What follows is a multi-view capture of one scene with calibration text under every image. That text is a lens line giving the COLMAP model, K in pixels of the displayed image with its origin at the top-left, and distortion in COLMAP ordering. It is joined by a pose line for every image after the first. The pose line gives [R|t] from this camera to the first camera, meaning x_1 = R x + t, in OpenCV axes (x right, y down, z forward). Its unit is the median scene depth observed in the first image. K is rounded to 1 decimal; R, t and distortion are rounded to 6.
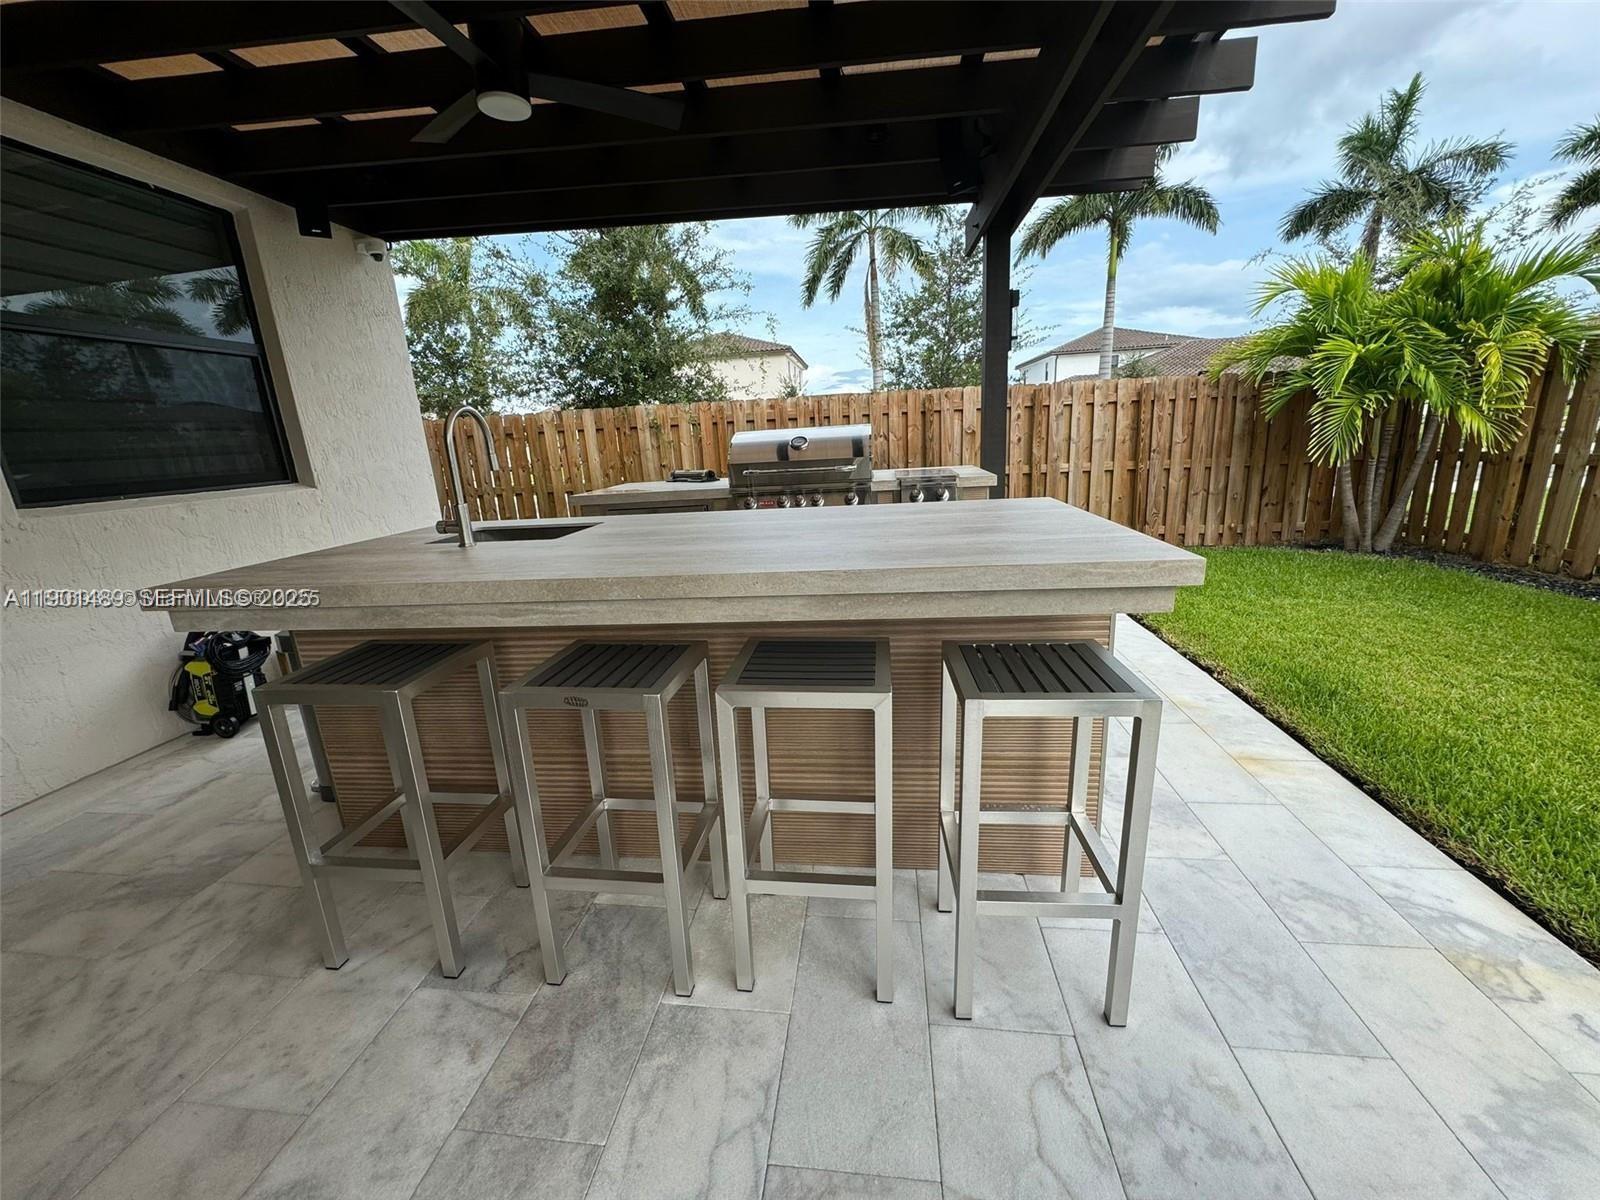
lens RADIAL K [[646.5, 0, 801.8], [0, 646.5, 599.0], [0, 0, 1]] dist [-0.003339, 0.000634]
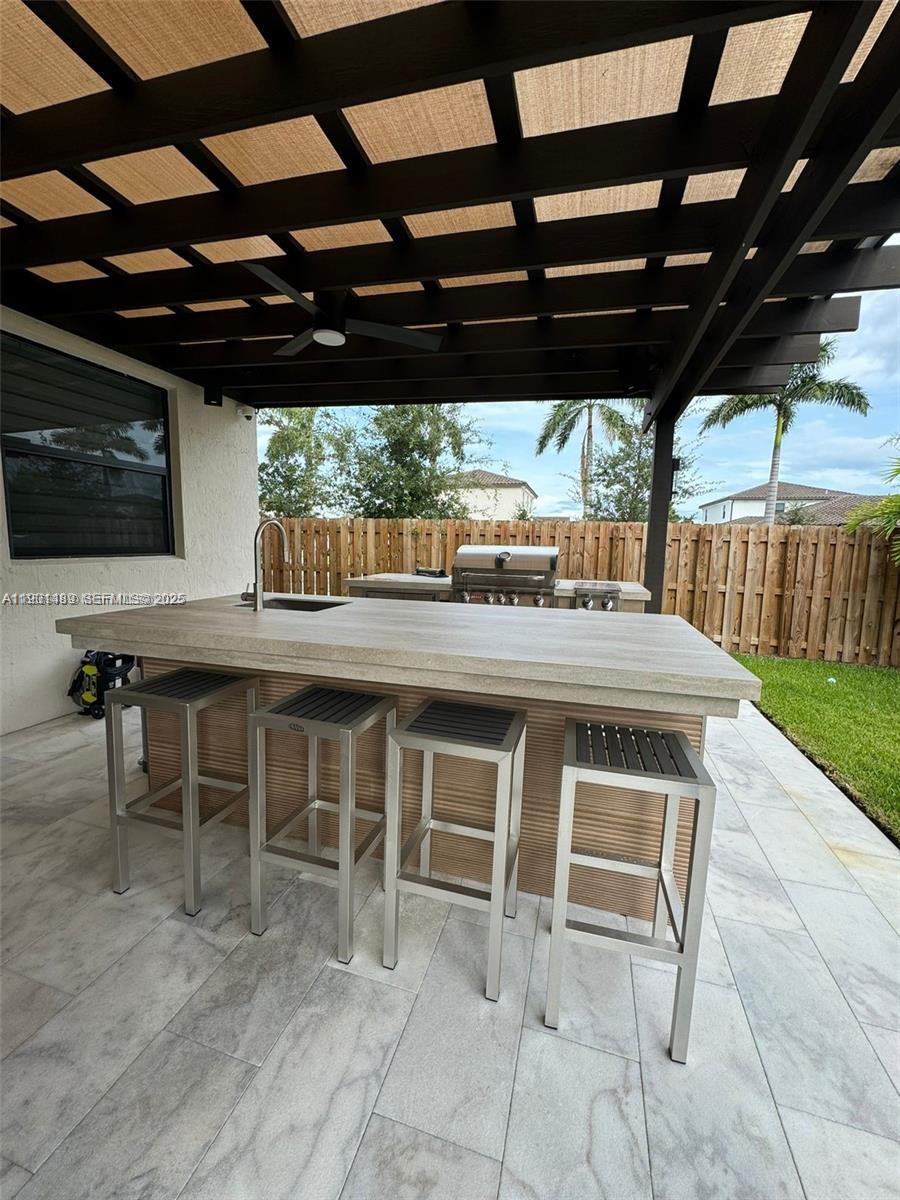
lens RADIAL K [[484.9, 0, 453.3], [0, 484.9, 595.9], [0, 0, 1]] dist [-0.003339, 0.000634]
pose [[0.984596, 0.093838, -0.147529, 0.094733], [-0.112936, 0.985464, -0.126907, -0.025750], [0.133475, 0.141613, 0.980882, -0.048591]]
